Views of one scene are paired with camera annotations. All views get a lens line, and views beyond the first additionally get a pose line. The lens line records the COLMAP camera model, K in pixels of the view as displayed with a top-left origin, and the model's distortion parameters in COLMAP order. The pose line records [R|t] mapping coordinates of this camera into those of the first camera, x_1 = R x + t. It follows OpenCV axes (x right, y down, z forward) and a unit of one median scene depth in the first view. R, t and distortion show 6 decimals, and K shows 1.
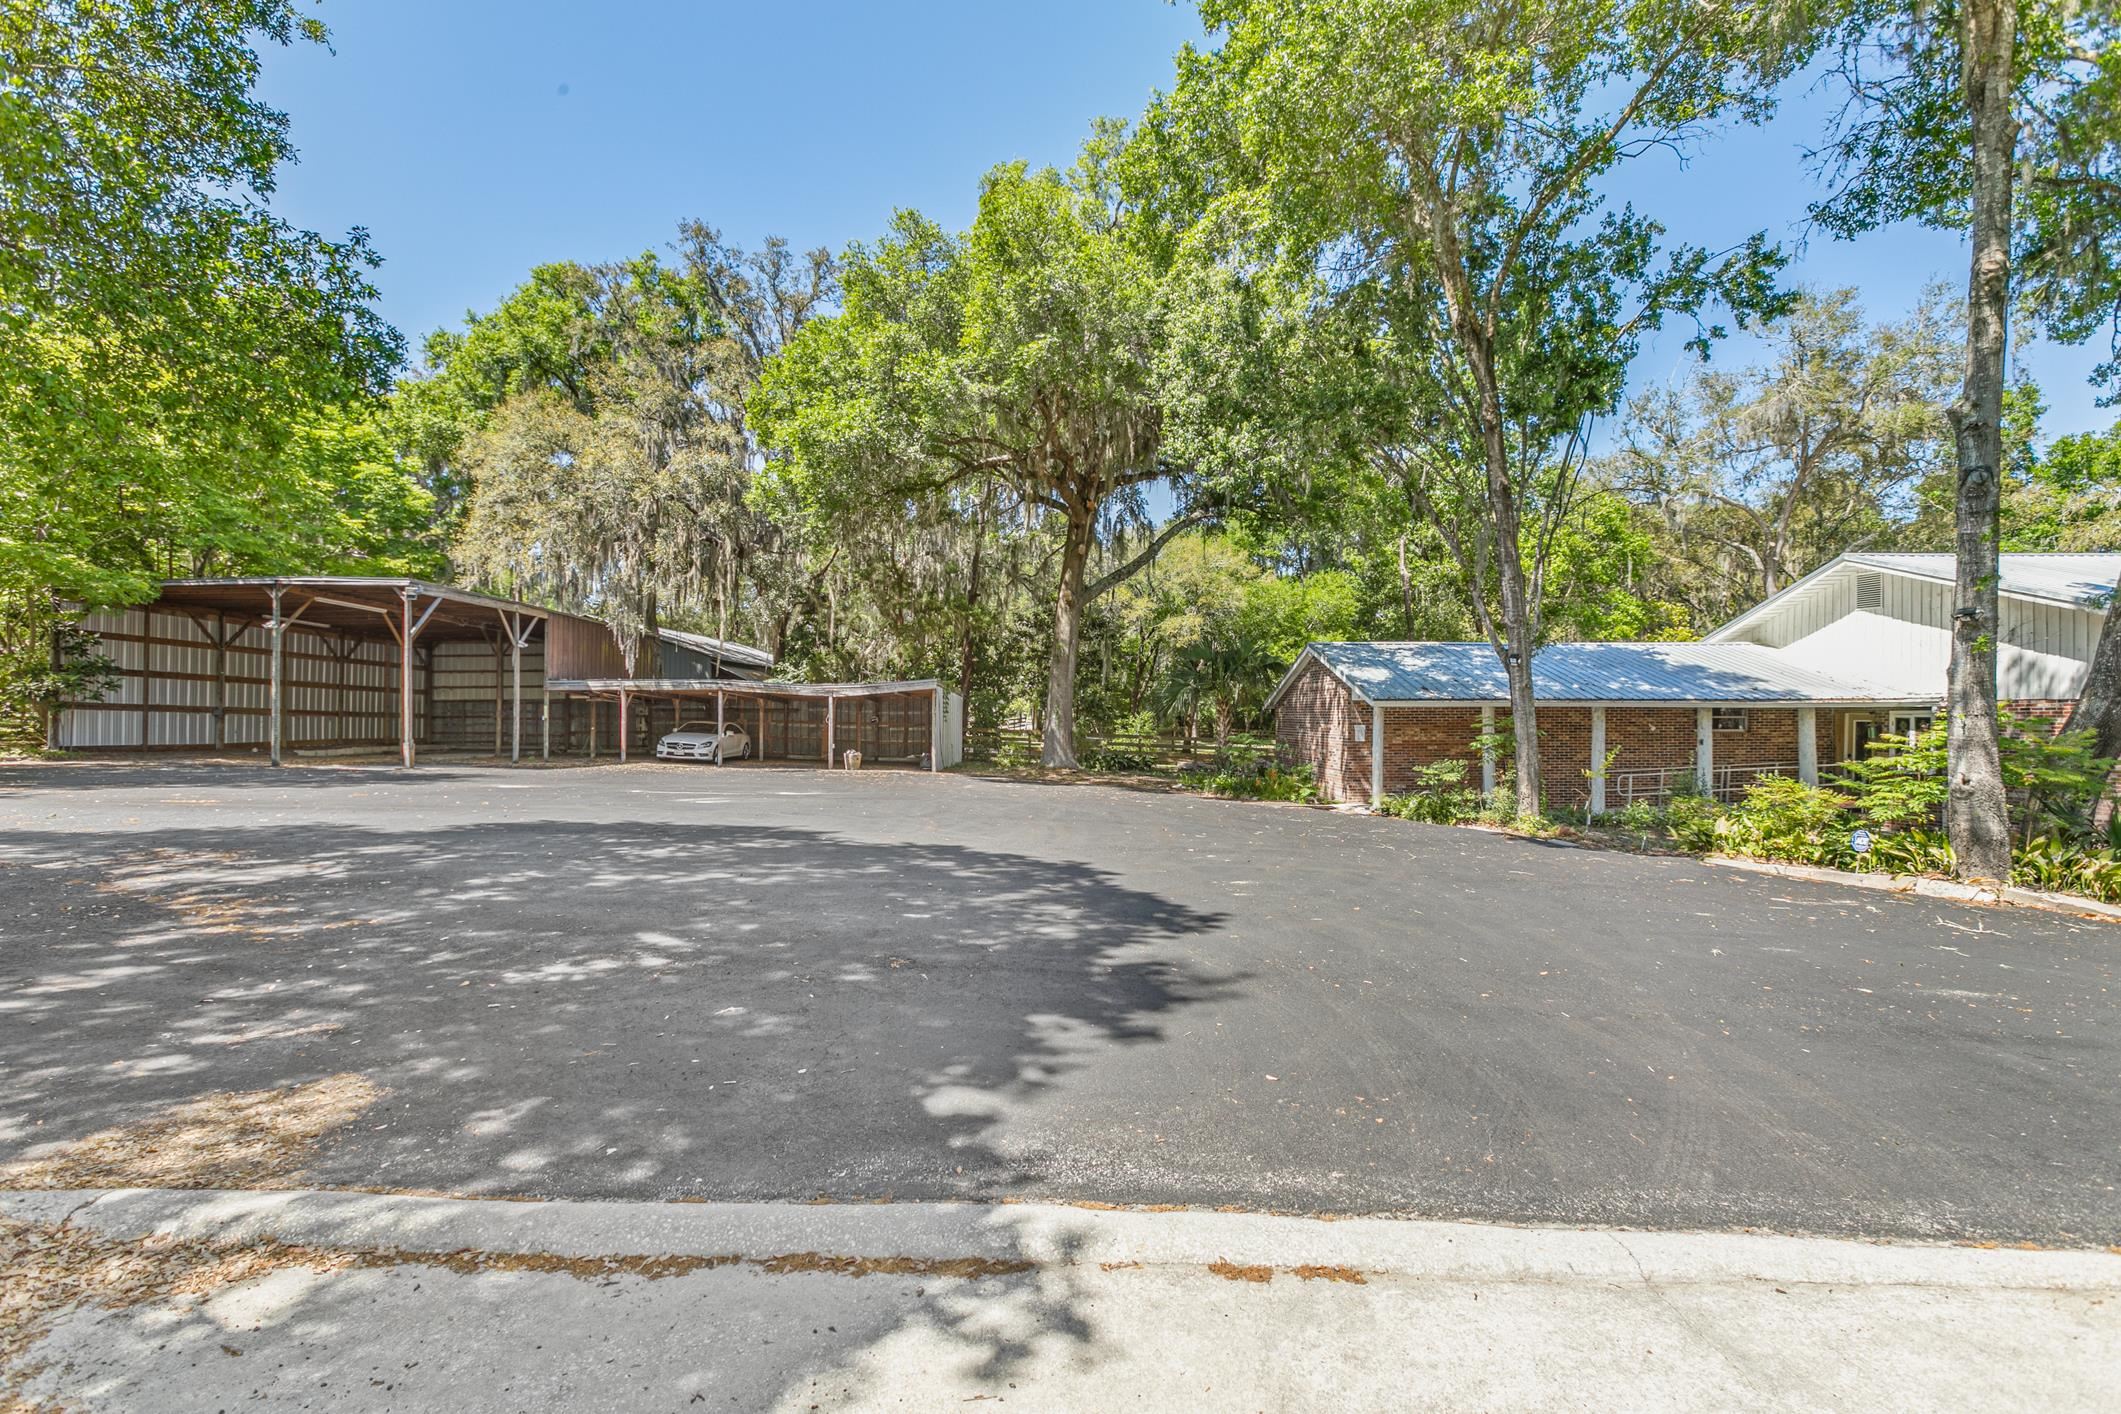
lens RADIAL K [[952.6, 0, 1060.5], [0, 952.6, 707.0], [0, 0, 1]] dist [0.000208, 0.000084]
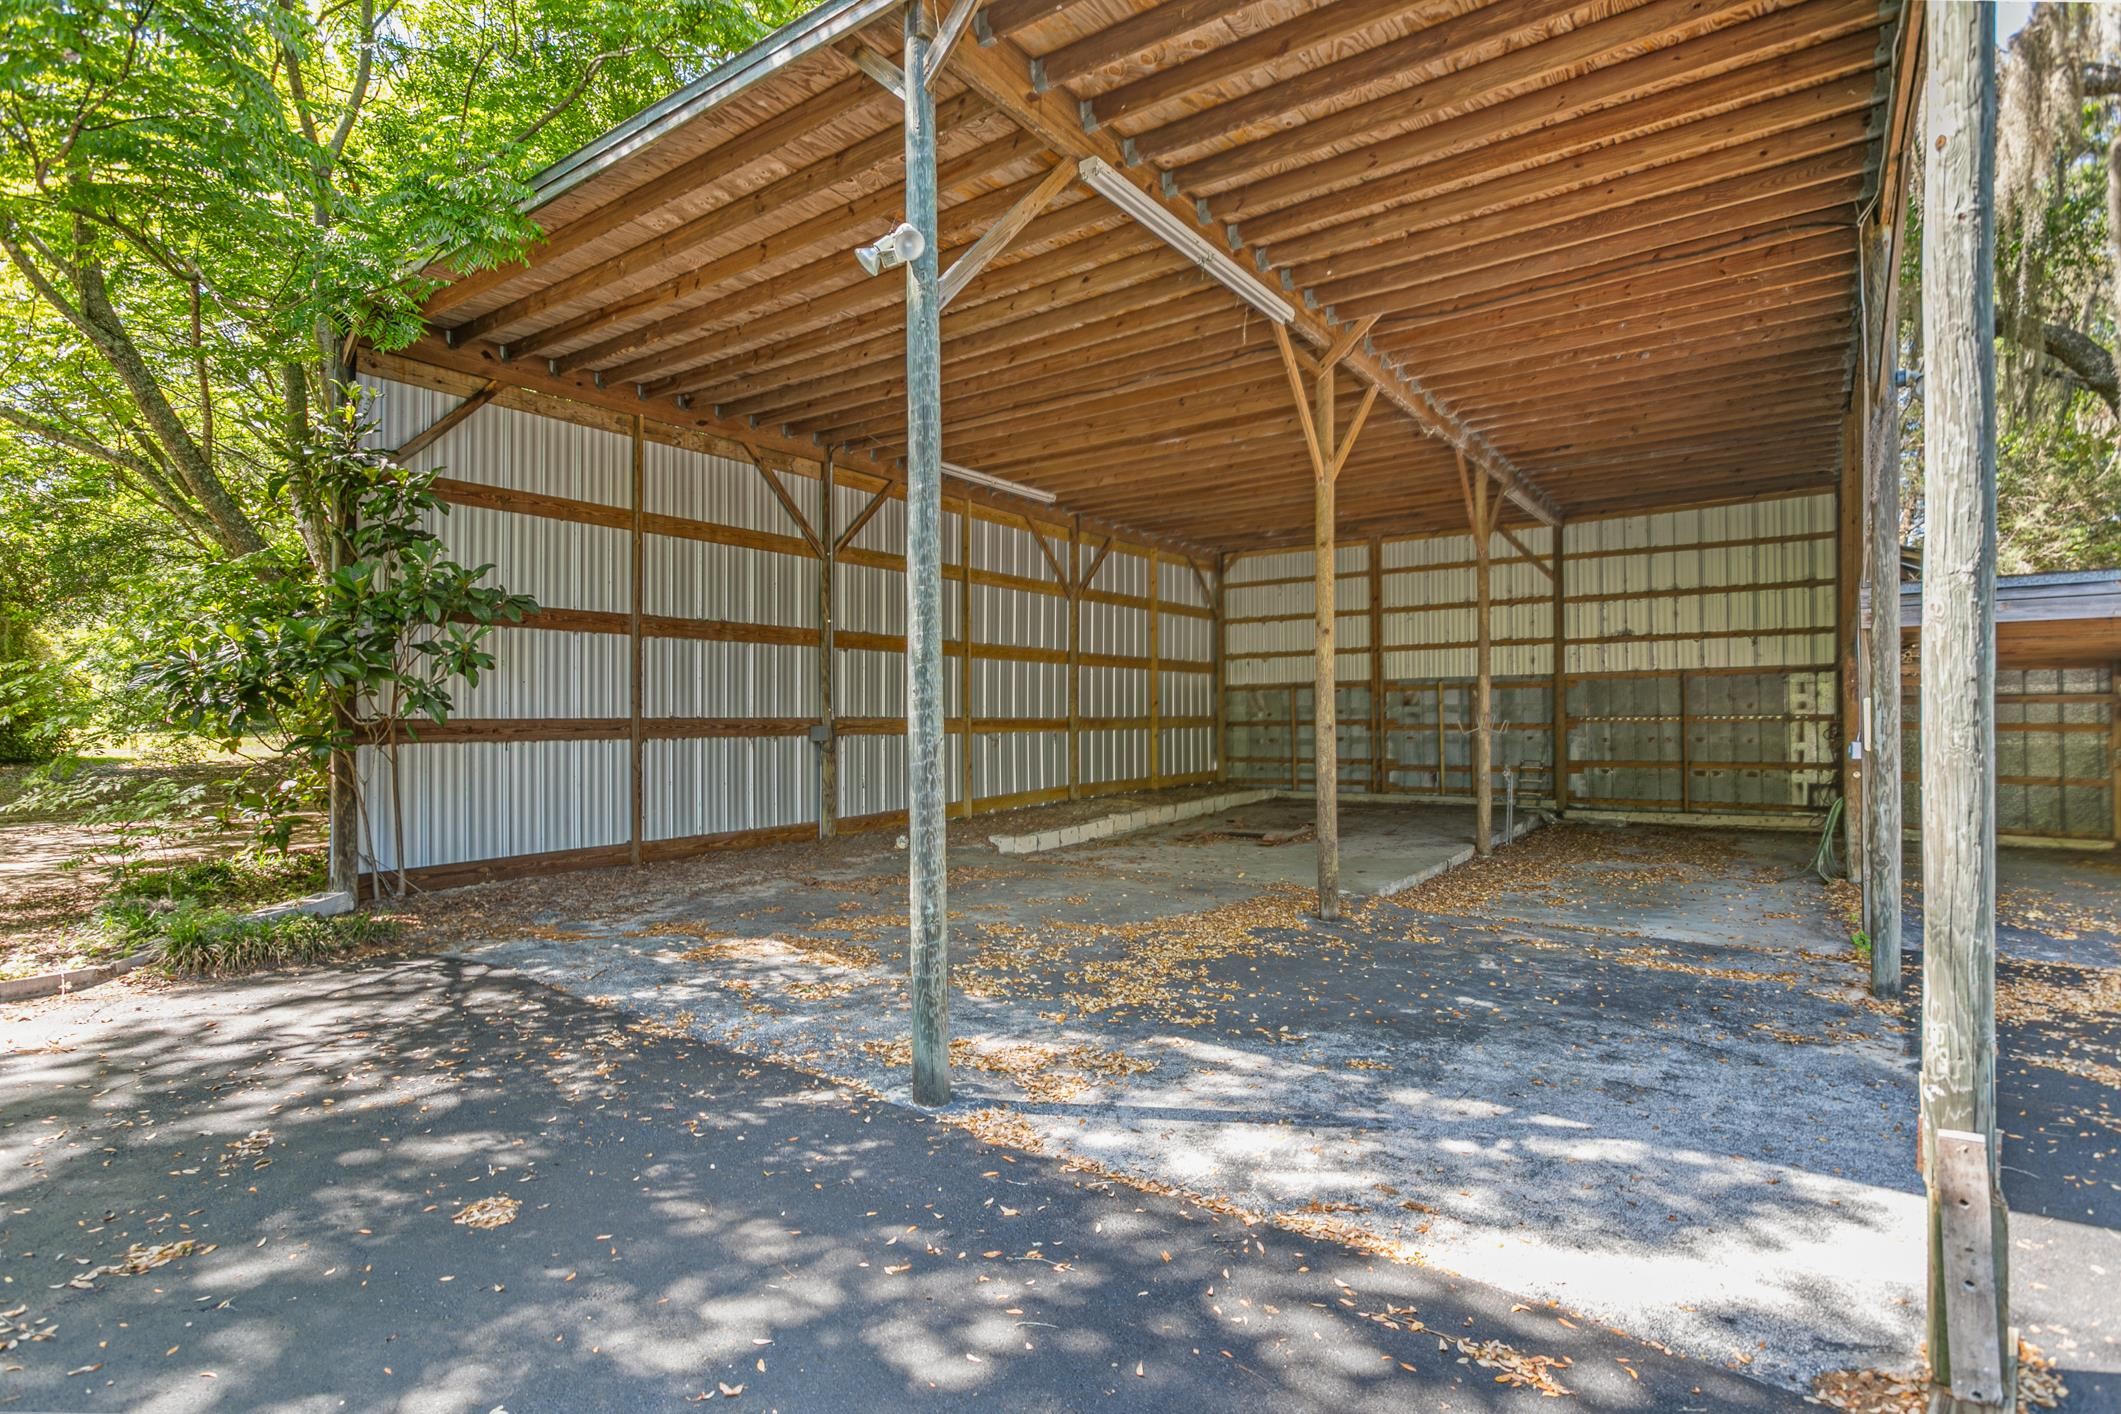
lens RADIAL K [[1130.3, 0, 1060.5], [0, 1130.3, 707.0], [0, 0, 1]] dist [0.046462, -0.000010]
pose [[0.826088, 0.000063, -0.563541, -0.572837], [0.012889, 0.999736, 0.019005, -0.011098], [0.563393, -0.022963, 0.825870, 0.701745]]
